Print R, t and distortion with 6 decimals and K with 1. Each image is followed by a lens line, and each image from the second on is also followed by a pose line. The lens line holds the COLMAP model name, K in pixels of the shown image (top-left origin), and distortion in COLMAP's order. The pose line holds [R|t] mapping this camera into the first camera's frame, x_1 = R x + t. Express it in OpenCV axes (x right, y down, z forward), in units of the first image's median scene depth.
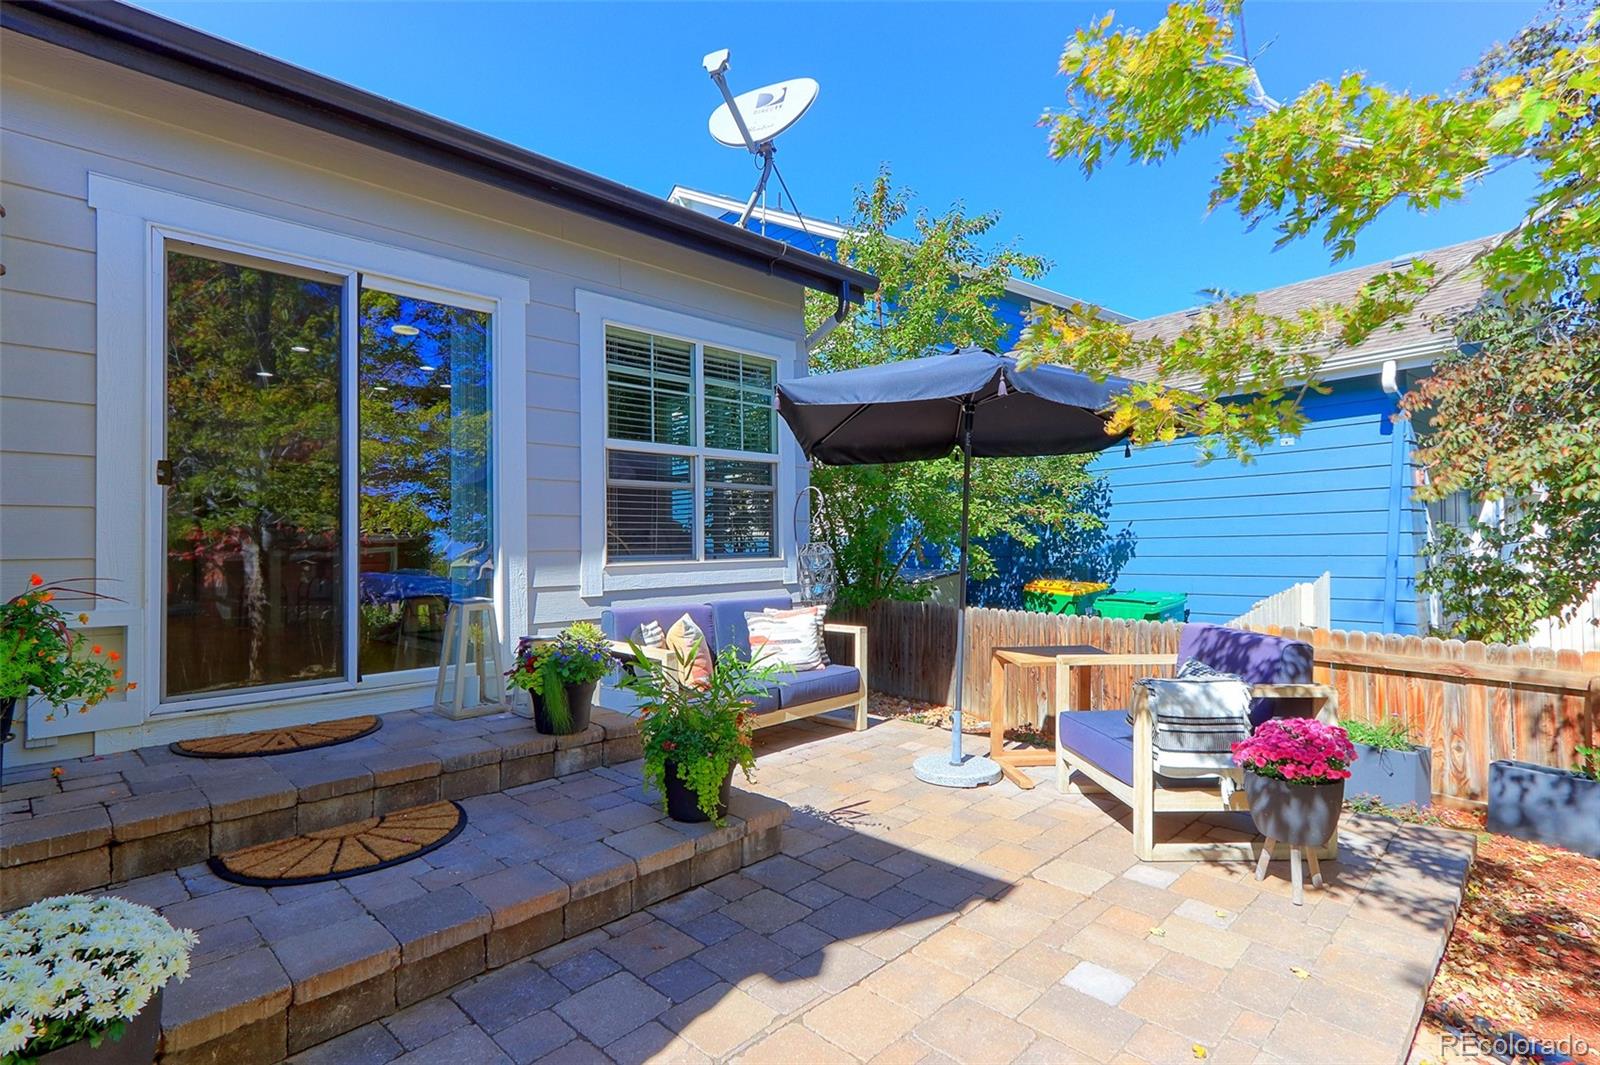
lens RADIAL K [[771.1, 0, 802.3], [0, 771.1, 540.2], [0, 0, 1]] dist [0.000208, 0.001139]
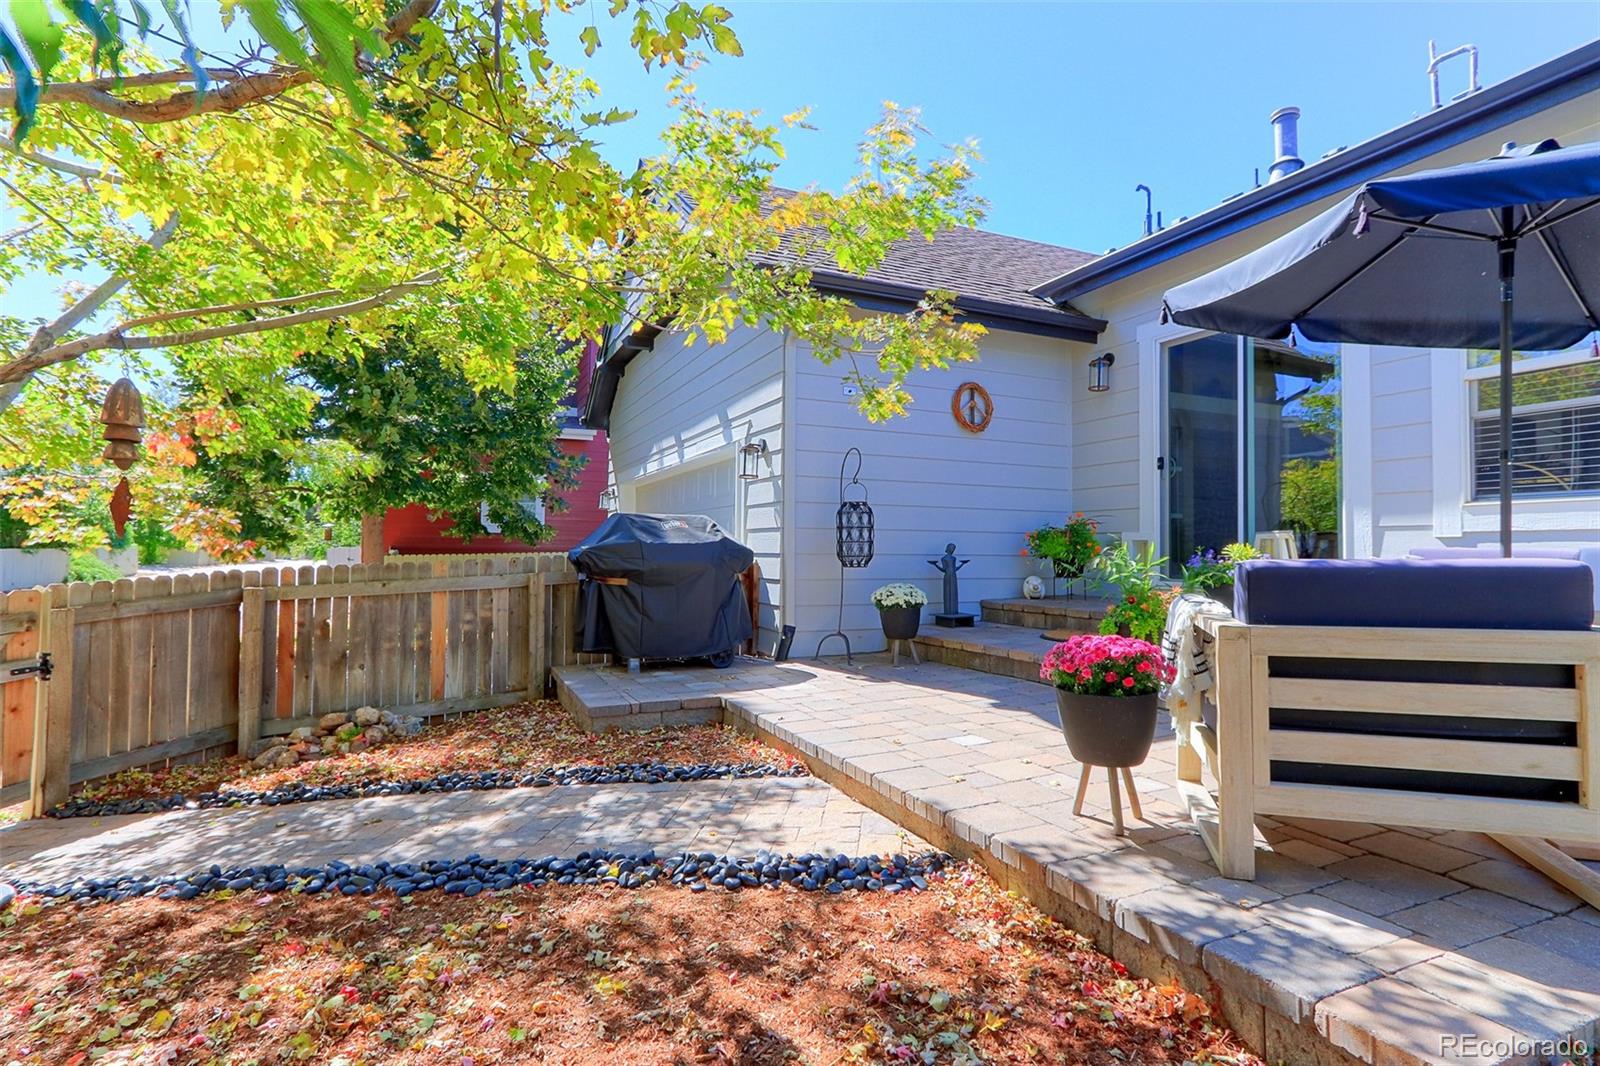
lens RADIAL K [[771.1, 0, 799.4], [0, 771.1, 531.1], [0, 0, 1]] dist [0.000208, 0.001139]
pose [[-0.335671, -0.010947, -0.941916, 1.323256], [0.006030, 0.999887, -0.013770, 0.106536], [0.941960, -0.010302, -0.335567, 0.801077]]
